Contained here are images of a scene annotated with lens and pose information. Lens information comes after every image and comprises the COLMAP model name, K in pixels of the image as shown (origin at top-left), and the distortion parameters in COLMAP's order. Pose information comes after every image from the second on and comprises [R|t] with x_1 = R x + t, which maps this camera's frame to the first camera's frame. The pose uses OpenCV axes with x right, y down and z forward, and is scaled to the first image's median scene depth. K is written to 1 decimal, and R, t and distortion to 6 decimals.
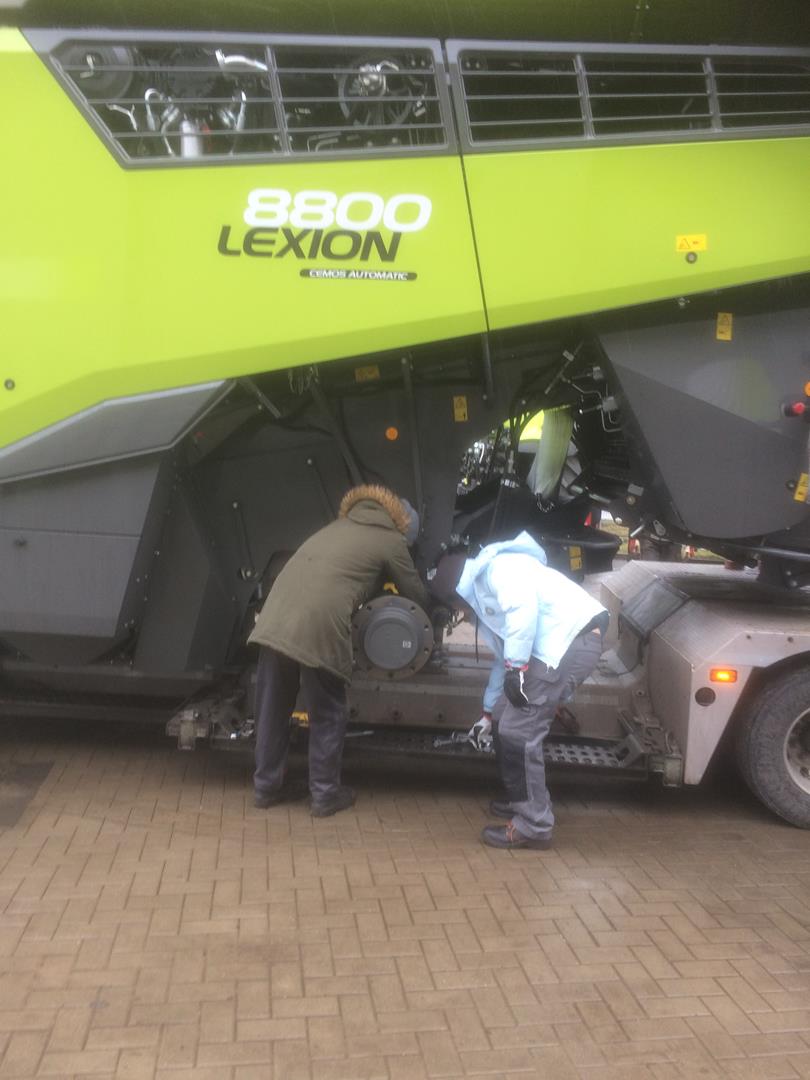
lens RADIAL K [[910.8, 0, 401.9], [0, 910.8, 555.0], [0, 0, 1]] dist [0.083150, -0.104901]
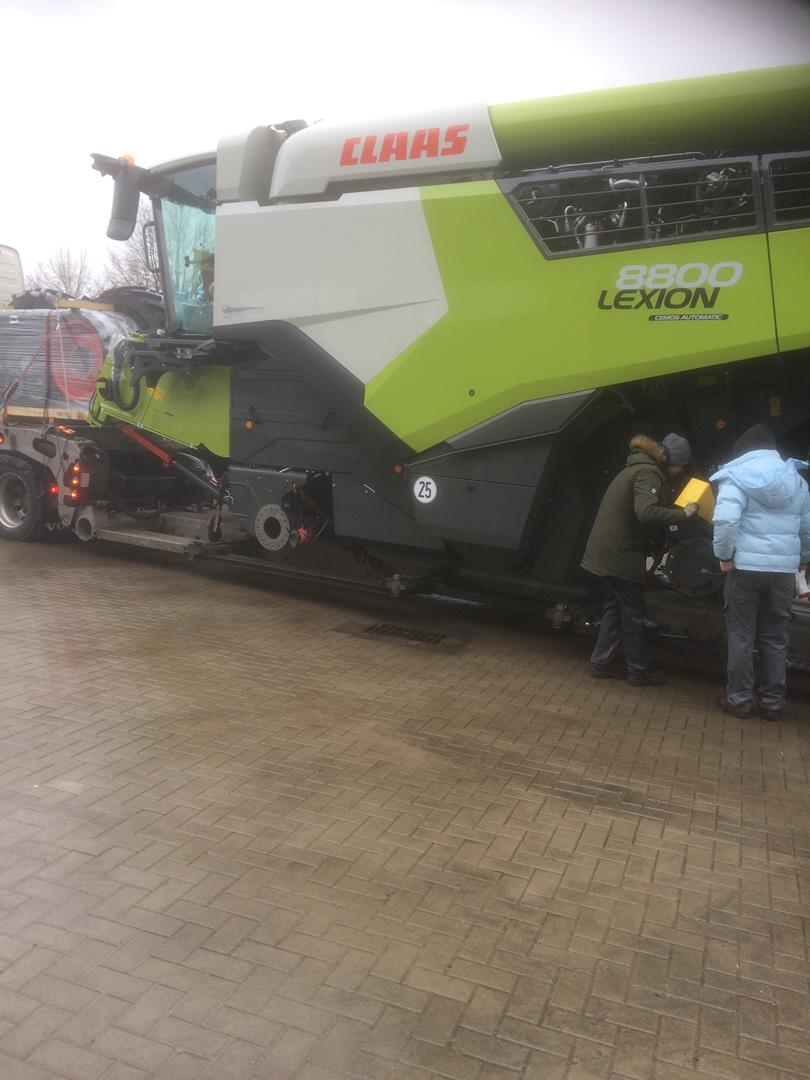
lens RADIAL K [[910.8, 0, 401.9], [0, 910.8, 555.0], [0, 0, 1]] dist [0.083150, -0.104901]
pose [[0.869764, 0.084177, -0.486236, 0.308992], [-0.082107, 0.996295, 0.025608, 0.079412], [0.486589, 0.017651, 0.873452, -0.527911]]
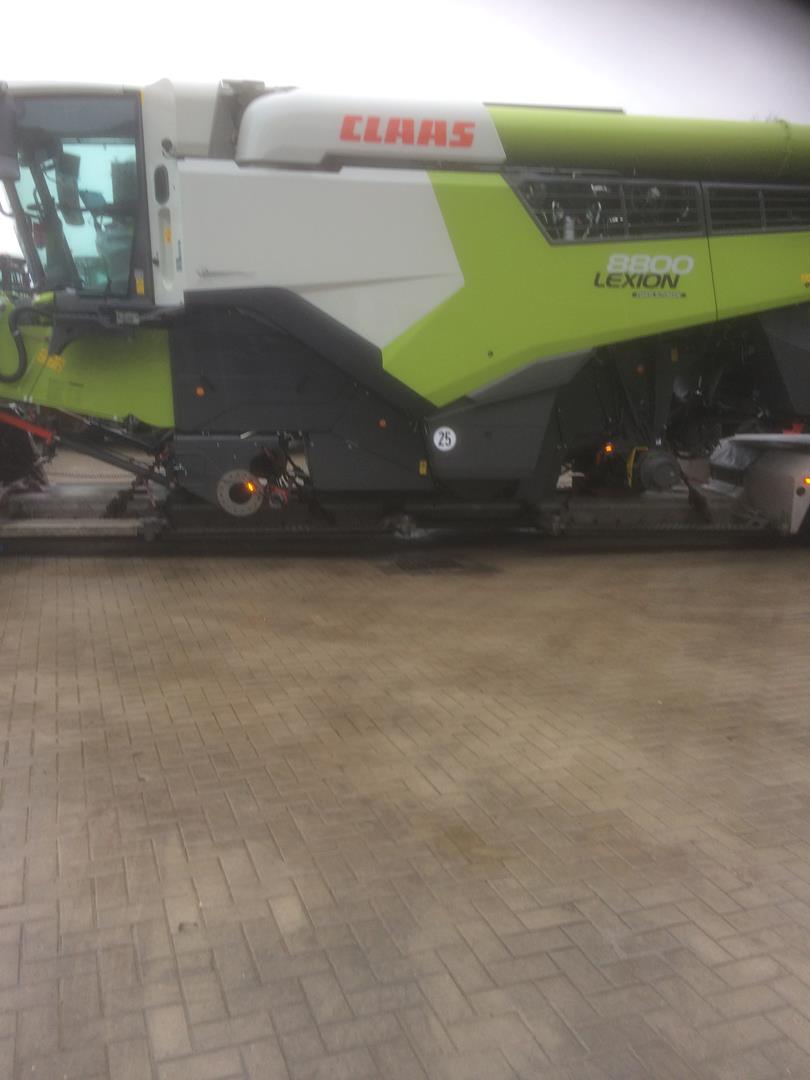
lens RADIAL K [[910.8, 0, 401.9], [0, 910.8, 555.0], [0, 0, 1]] dist [0.083150, -0.104901]
pose [[0.982017, -0.067256, 0.176409, -1.033040], [0.050357, 0.993854, 0.098581, 0.046807], [-0.181955, -0.087925, 0.979368, -0.999275]]
